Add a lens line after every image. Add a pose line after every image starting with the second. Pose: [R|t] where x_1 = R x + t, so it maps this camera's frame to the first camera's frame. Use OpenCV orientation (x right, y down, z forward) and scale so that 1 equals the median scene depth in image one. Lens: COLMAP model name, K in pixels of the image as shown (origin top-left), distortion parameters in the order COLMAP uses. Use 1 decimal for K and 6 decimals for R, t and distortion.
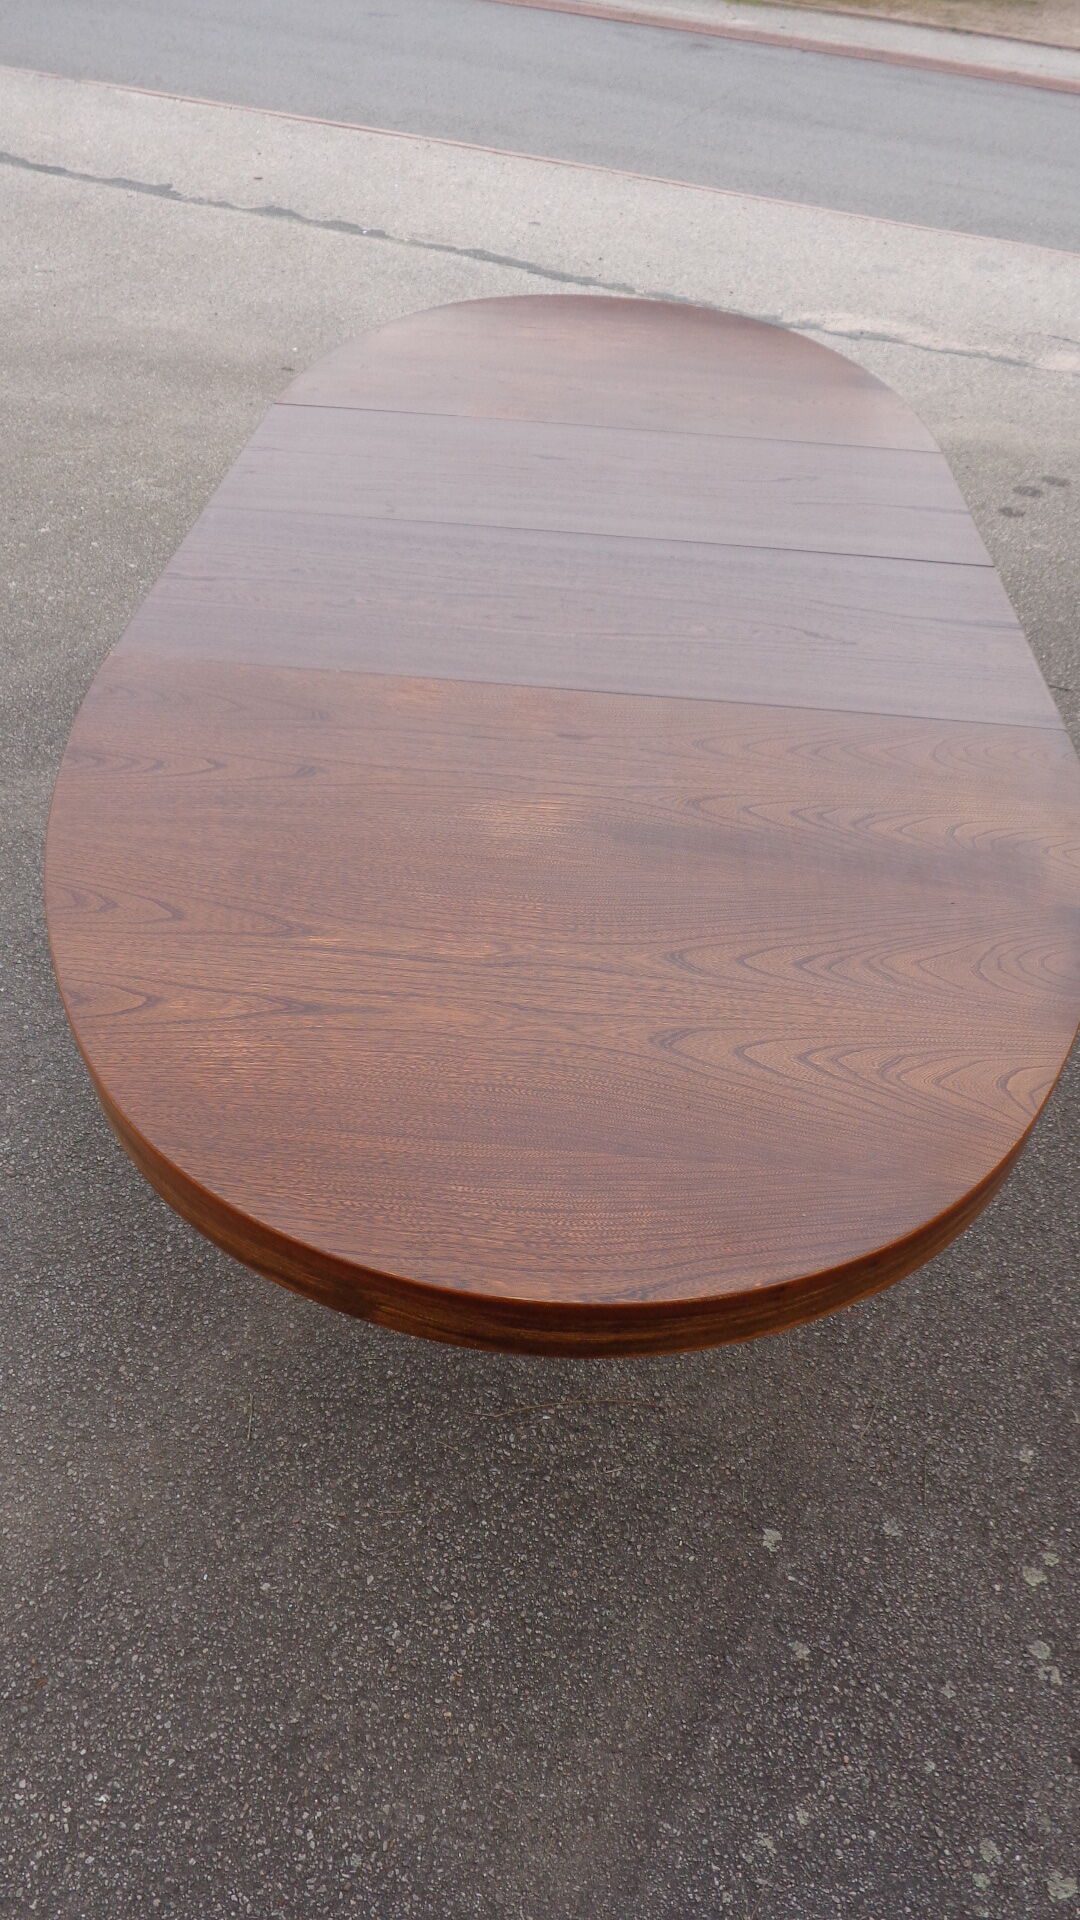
lens RADIAL K [[1455.7, 0, 507.4], [0, 1455.7, 959.3], [0, 0, 1]] dist [0.002533, -0.012683]
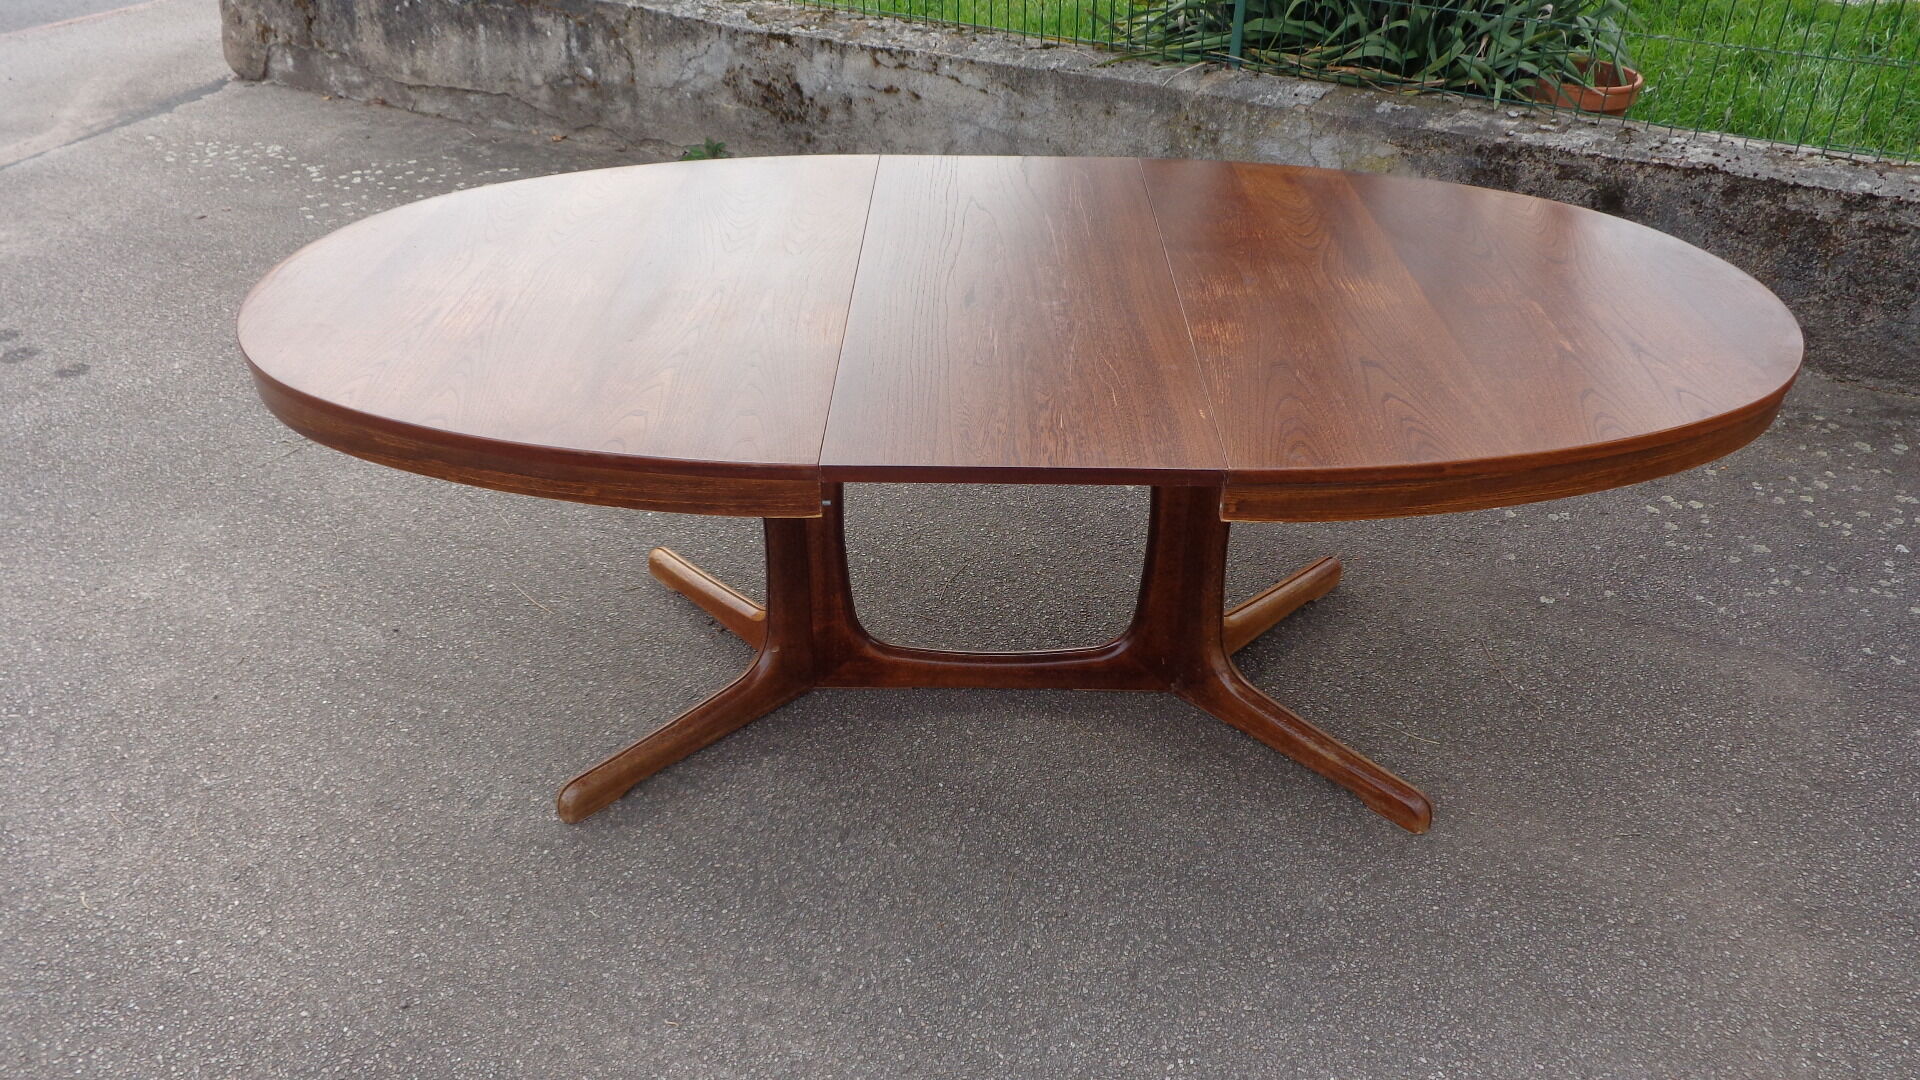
lens RADIAL K [[1484.1, 0, 959.1], [0, 1484.1, 538.6], [0, 0, 1]] dist [-0.005633, -0.000047]
pose [[-0.076671, -0.569685, 0.818279, -1.082927], [0.617790, 0.617026, 0.487458, -0.855417], [-0.782597, 0.542898, 0.304637, 0.969532]]
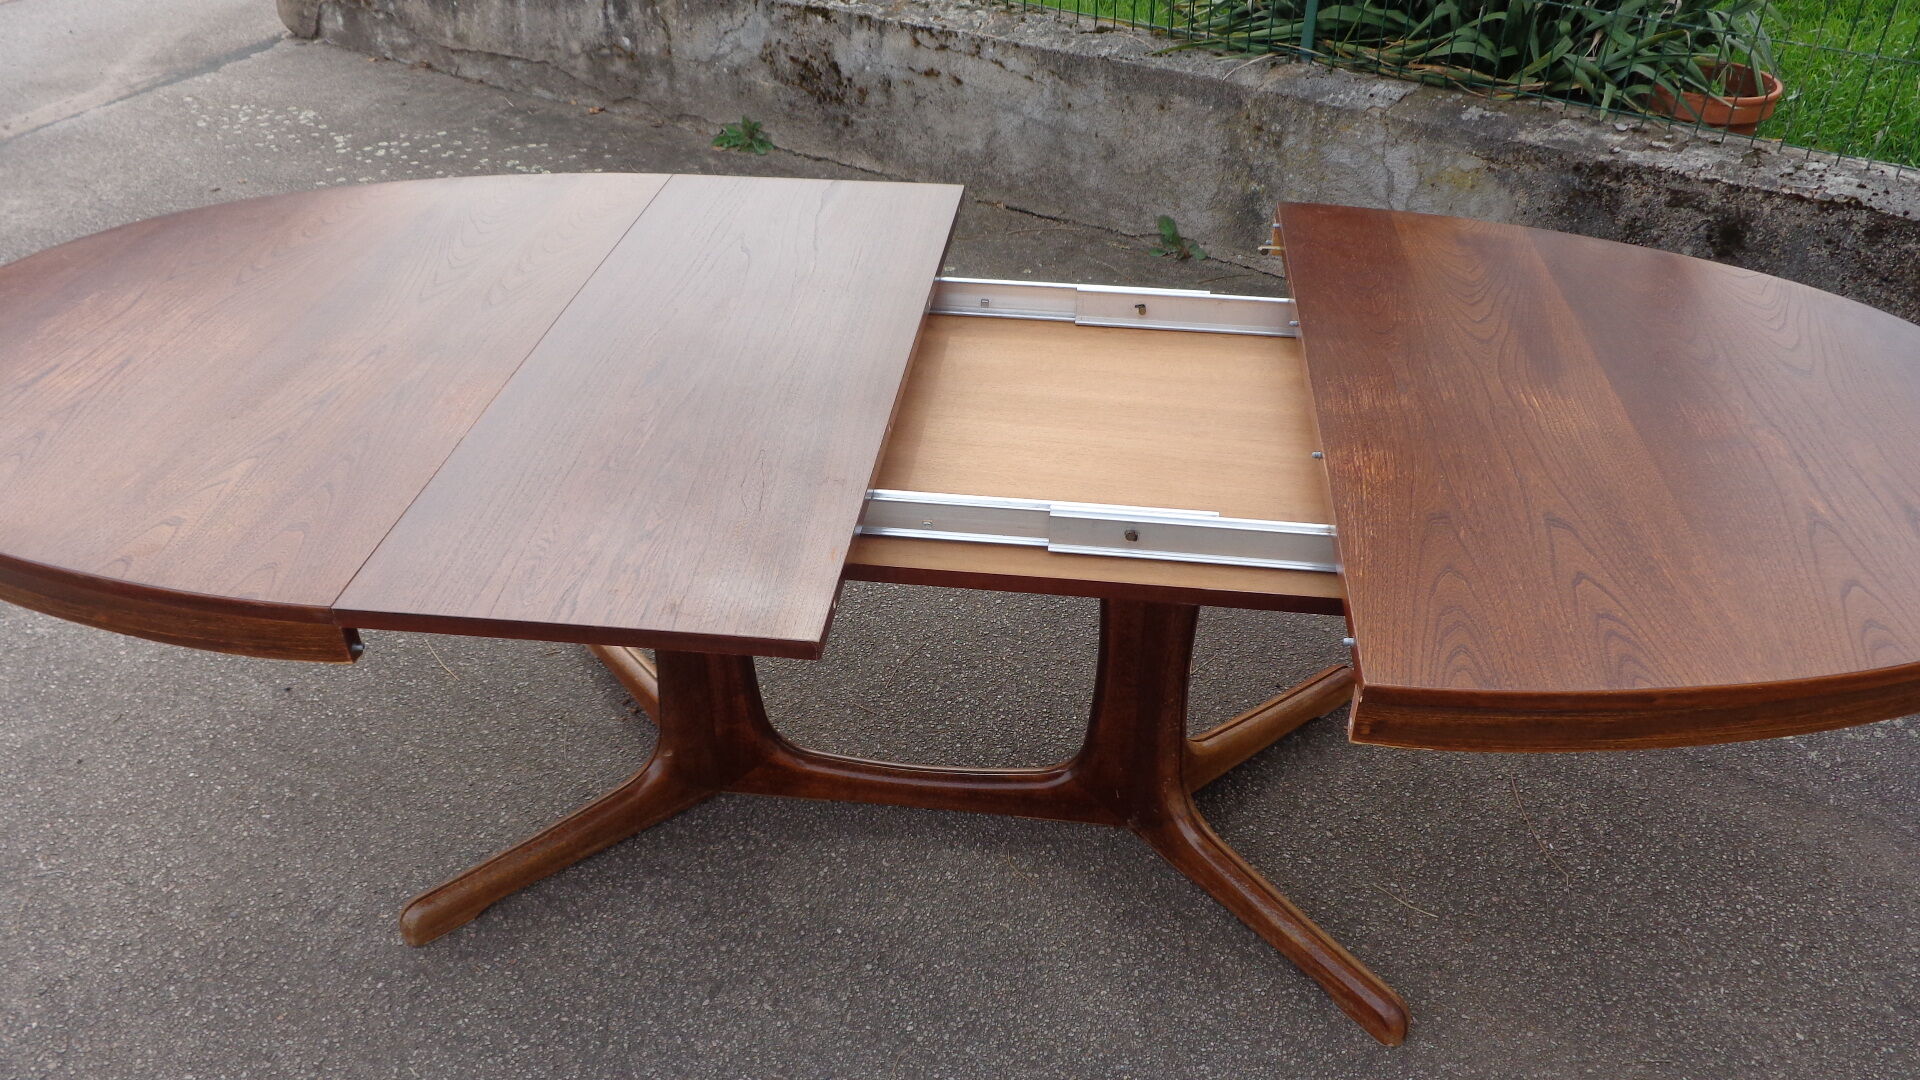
lens RADIAL K [[1470.3, 0, 959.0], [0, 1470.3, 540.5], [0, 0, 1]] dist [-0.005903, -0.001135]
pose [[0.024534, -0.604602, 0.796150, -0.831553], [0.629550, 0.627984, 0.457496, -0.729044], [-0.776573, 0.489992, 0.396034, 0.830673]]
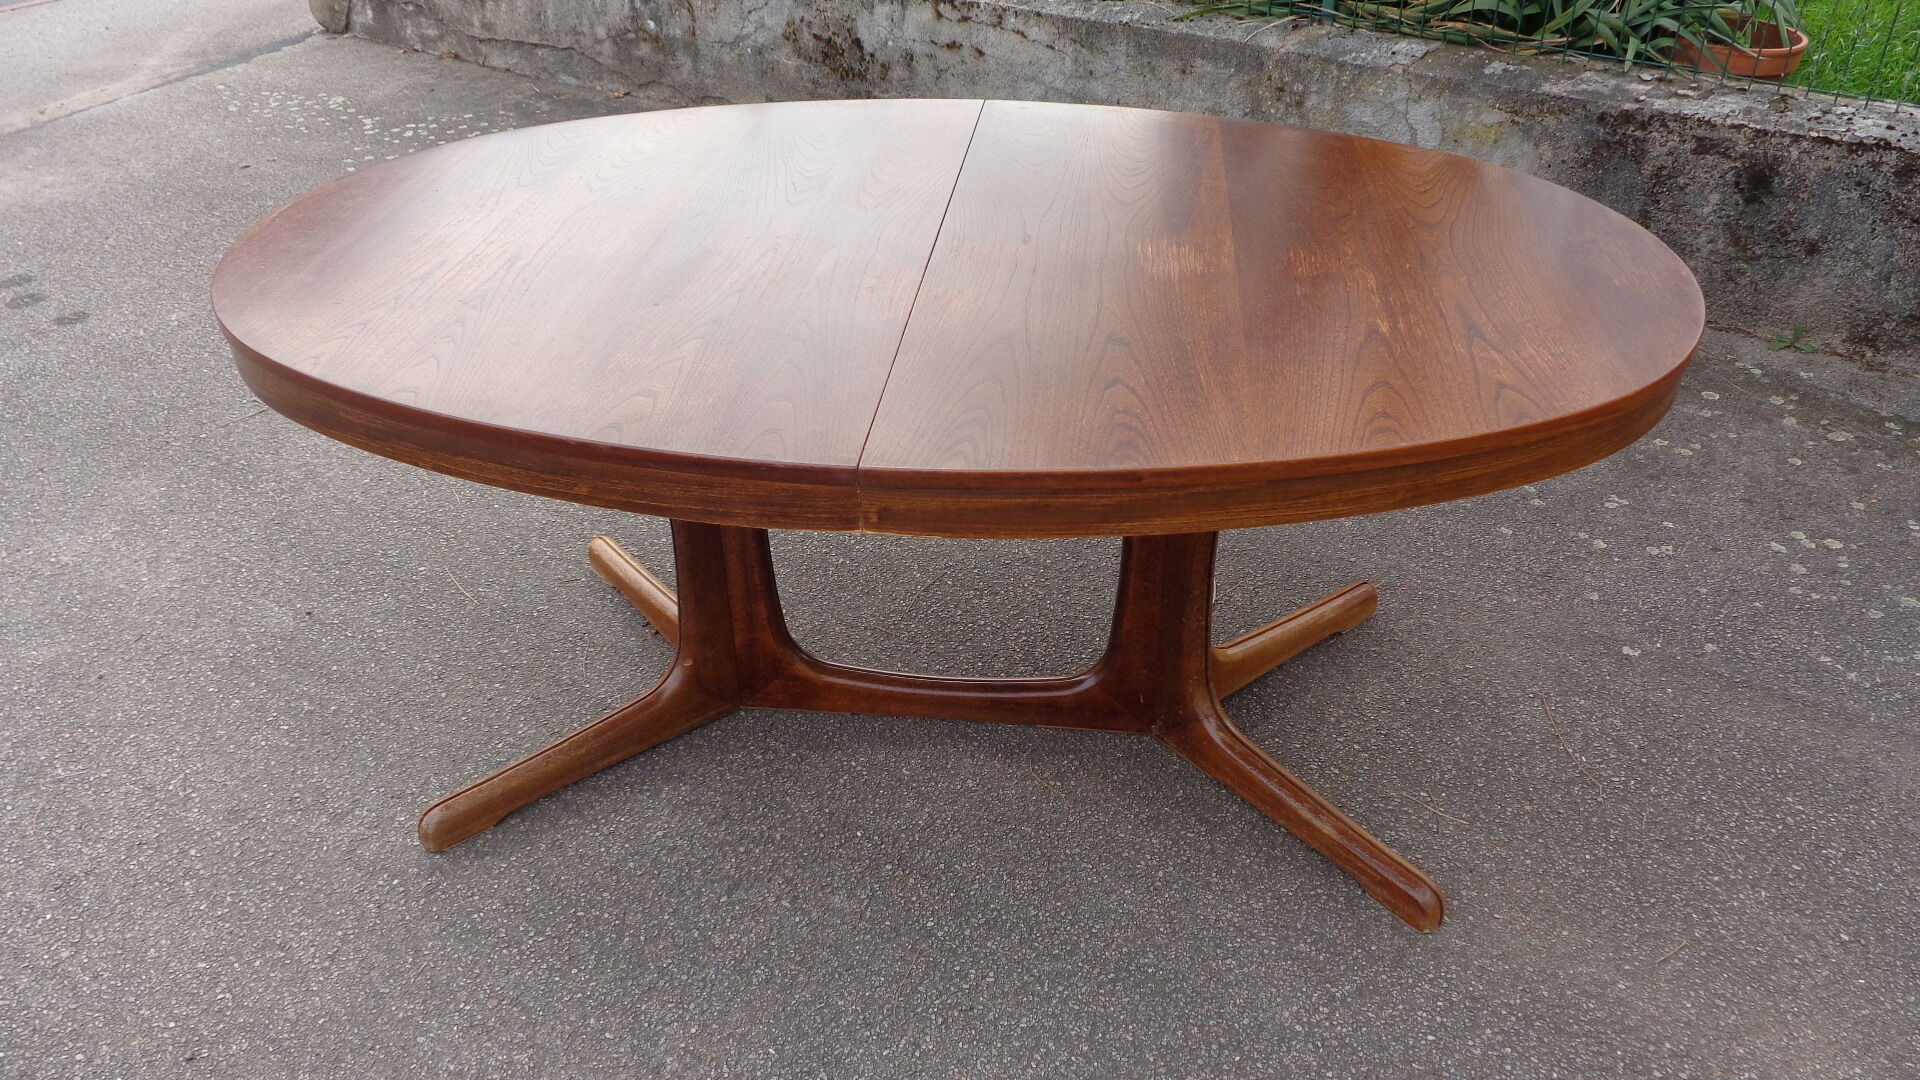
lens RADIAL K [[1471.6, 0, 955.5], [0, 1471.6, 538.7], [0, 0, 1]] dist [-0.002674, -0.005120]
pose [[0.038770, -0.580389, 0.813416, -0.893889], [0.635776, 0.642334, 0.428014, -0.653252], [-0.770899, 0.500556, 0.393901, 0.891182]]
